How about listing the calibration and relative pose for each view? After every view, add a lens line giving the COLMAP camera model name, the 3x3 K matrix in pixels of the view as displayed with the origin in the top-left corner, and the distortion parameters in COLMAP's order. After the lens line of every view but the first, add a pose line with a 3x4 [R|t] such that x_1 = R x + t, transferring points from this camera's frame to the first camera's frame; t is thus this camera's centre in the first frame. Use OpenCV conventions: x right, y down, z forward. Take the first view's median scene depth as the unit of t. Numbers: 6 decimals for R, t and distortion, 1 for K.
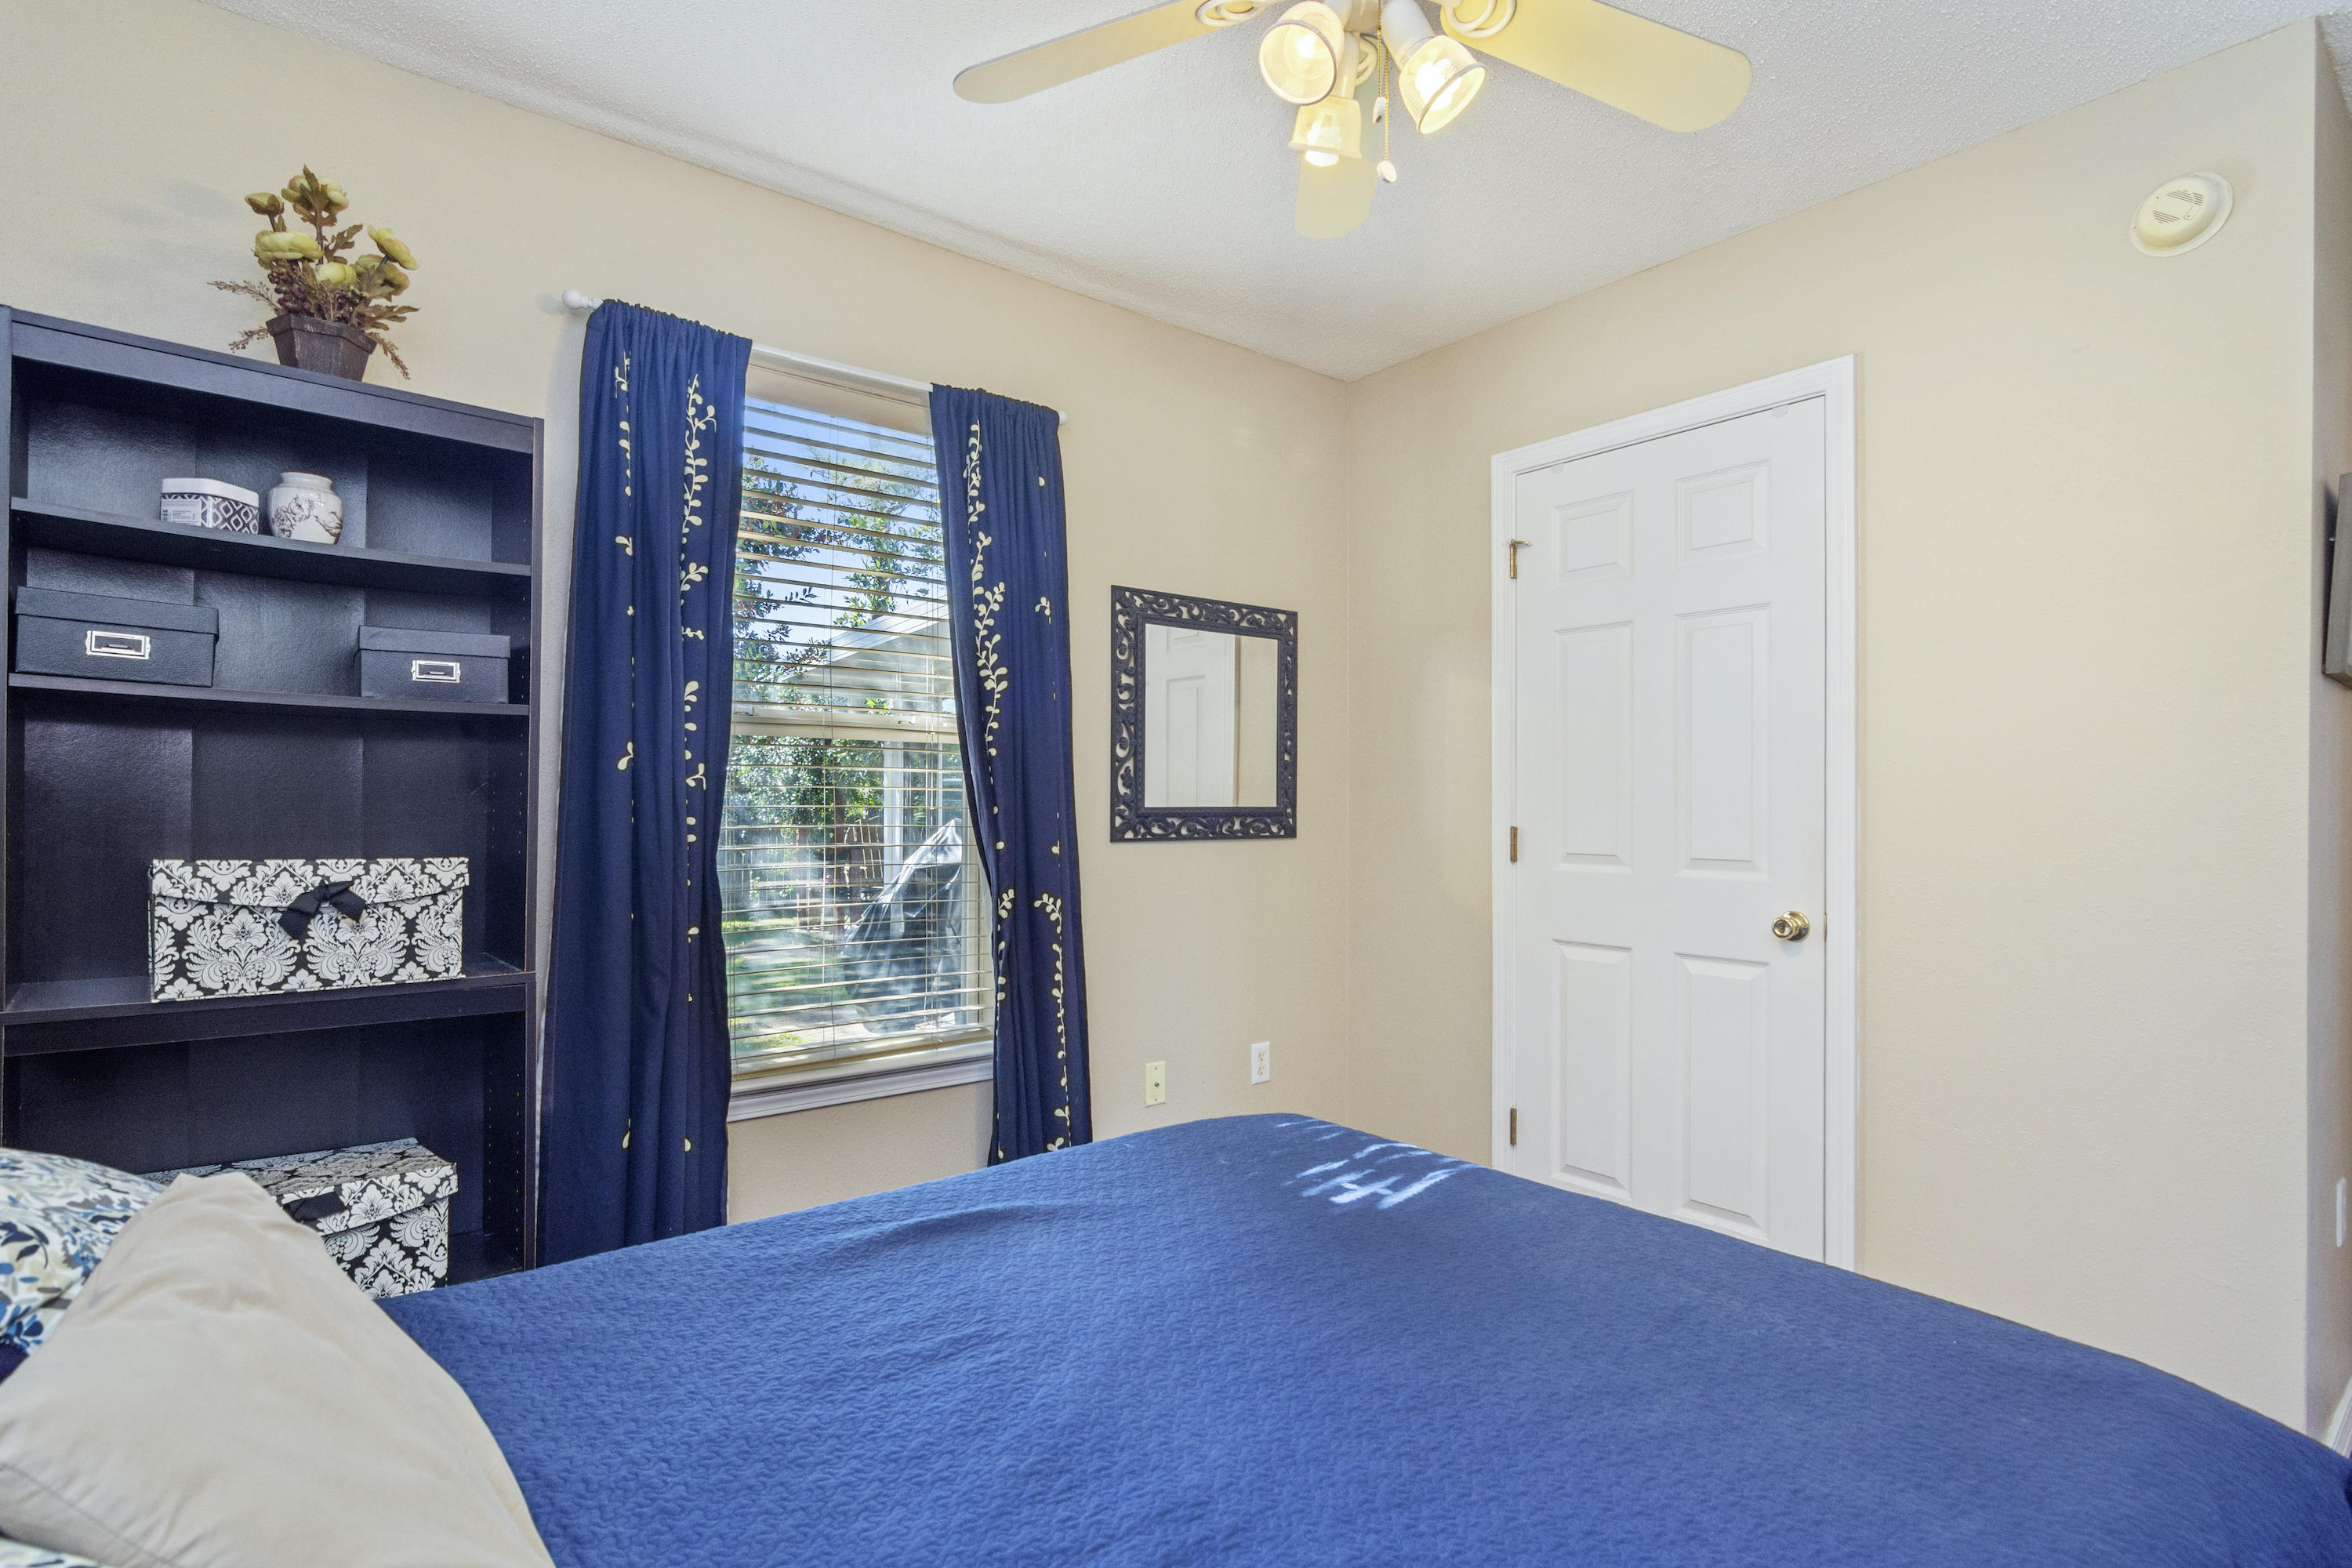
lens RADIAL K [[1136.0, 0, 1178.8], [0, 1136.0, 809.1], [0, 0, 1]] dist [-0.000362, 0.000264]
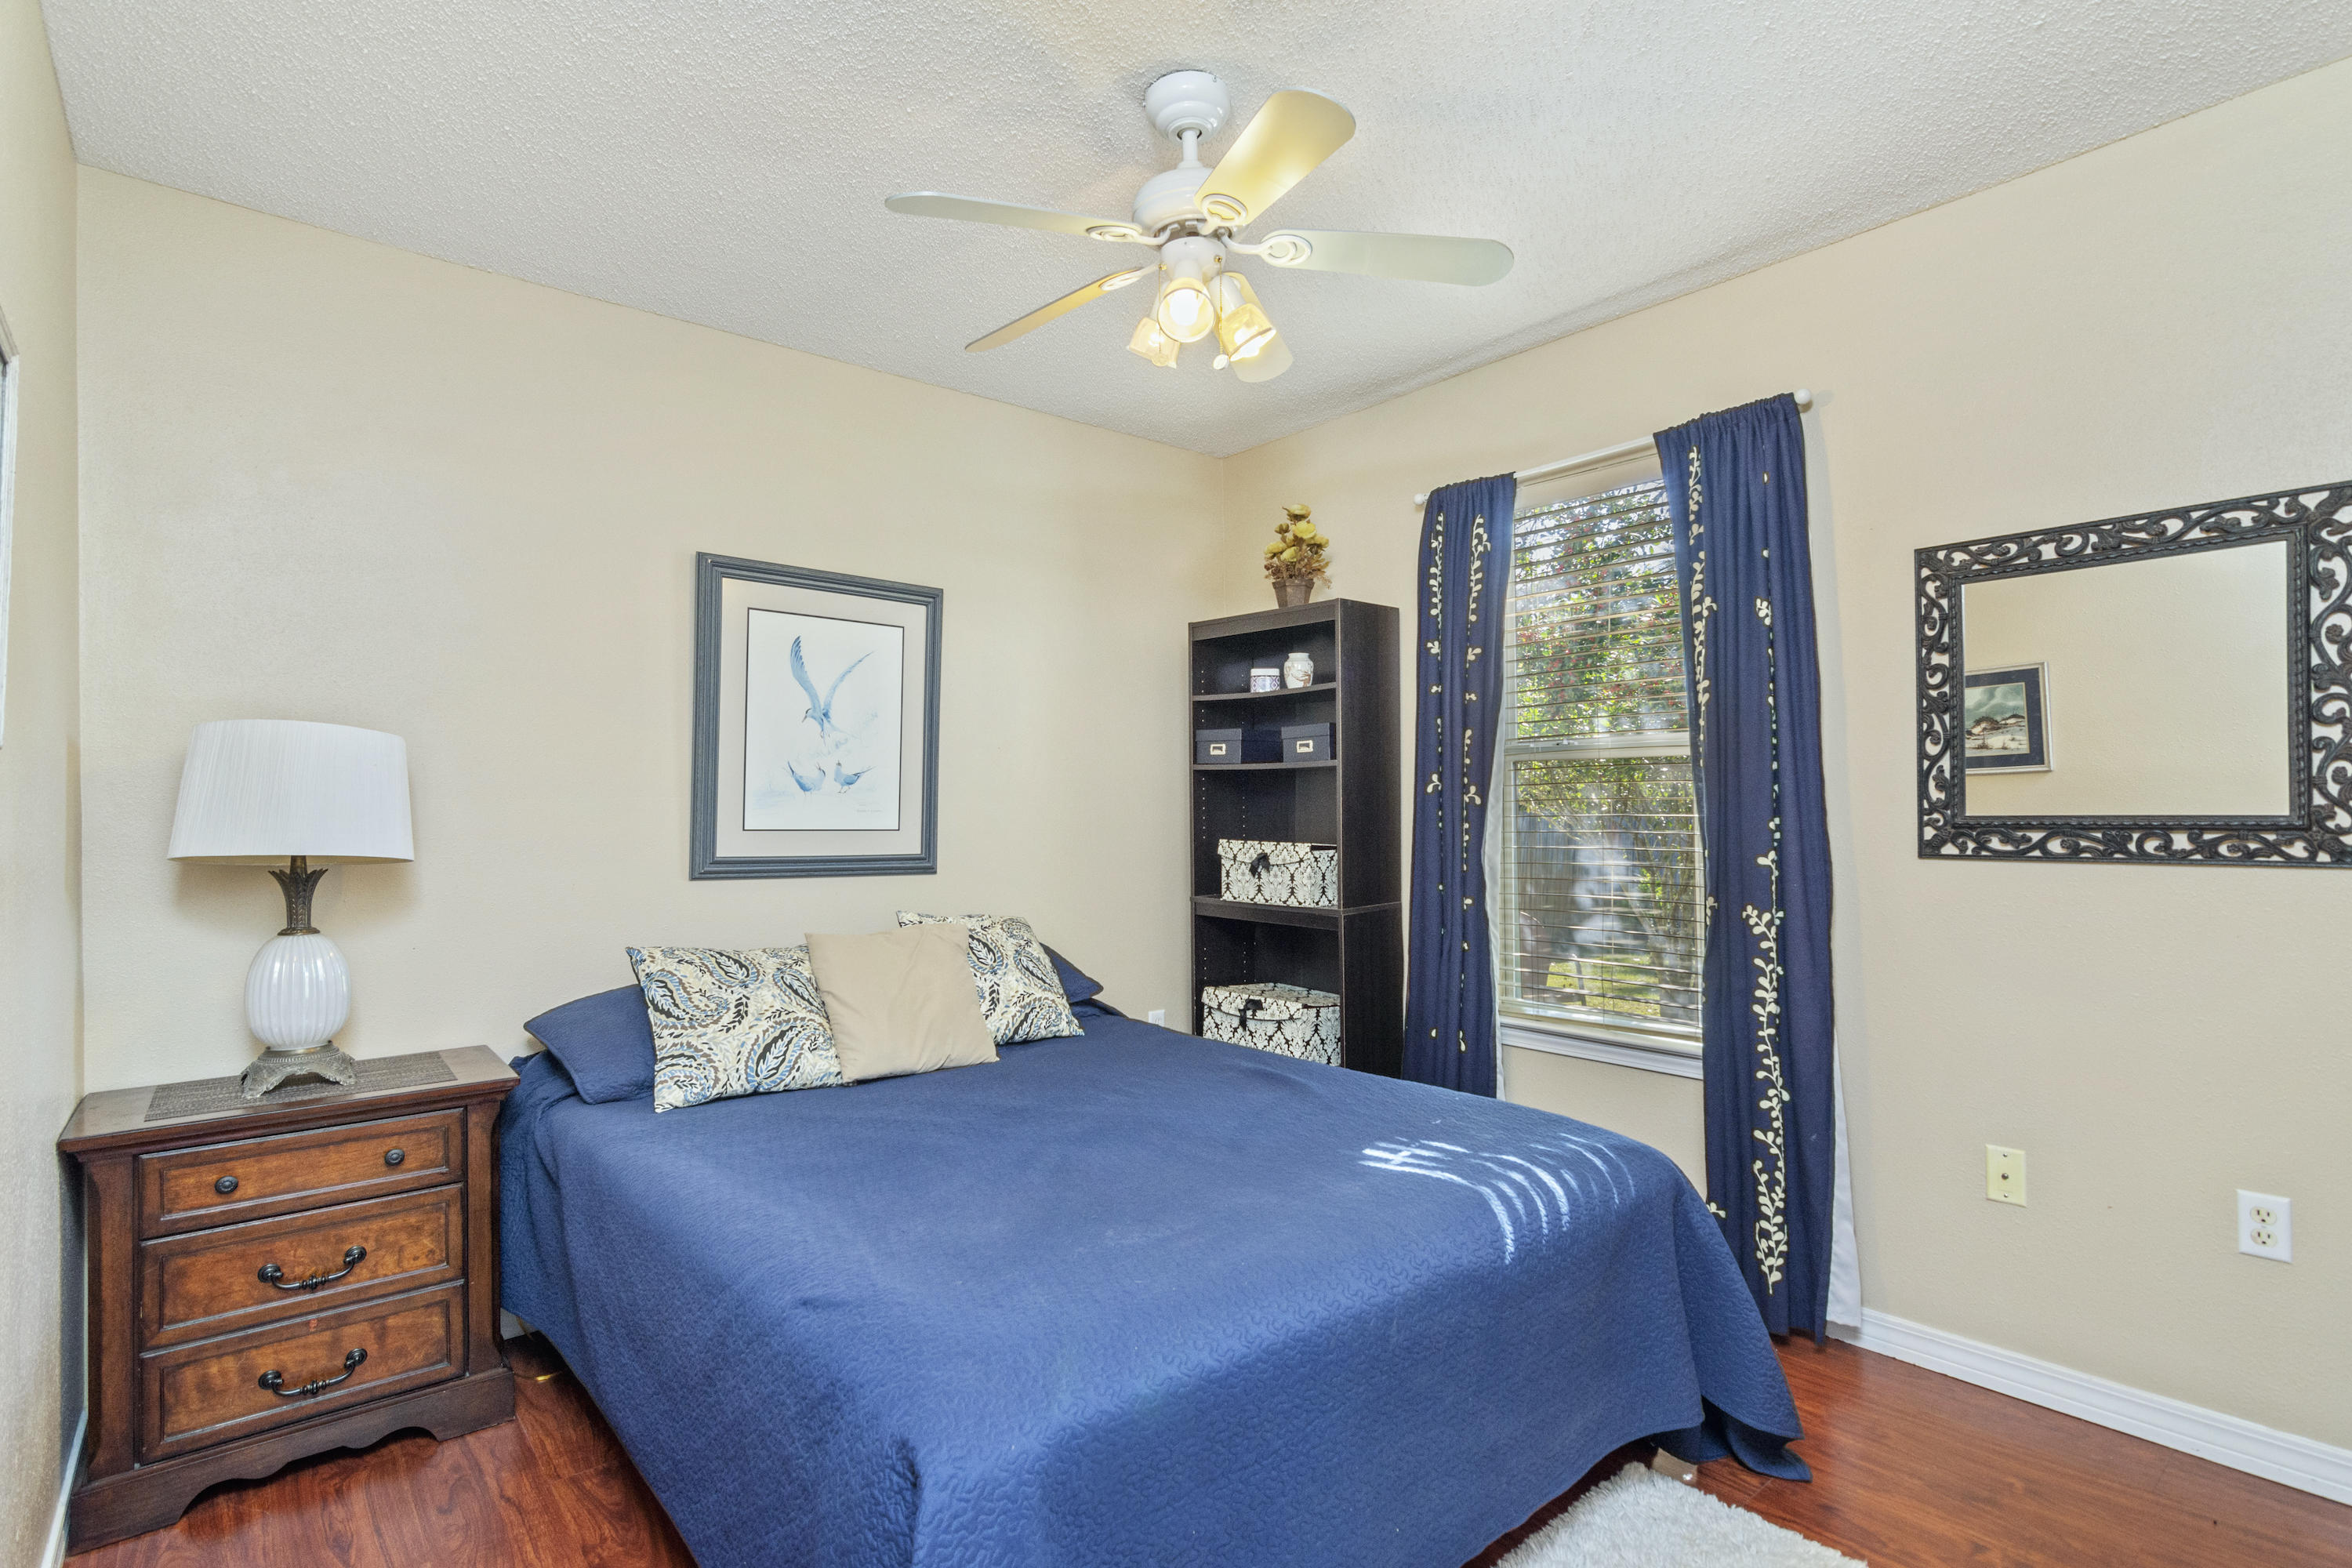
lens RADIAL K [[1136.0, 0, 1178.8], [0, 1136.0, 809.1], [0, 0, 1]] dist [-0.000362, 0.000264]
pose [[0.036315, 0.000022, -0.999340, 0.851212], [0.006509, 0.999979, 0.000259, -0.011544], [0.999319, -0.006514, 0.036314, 0.484391]]
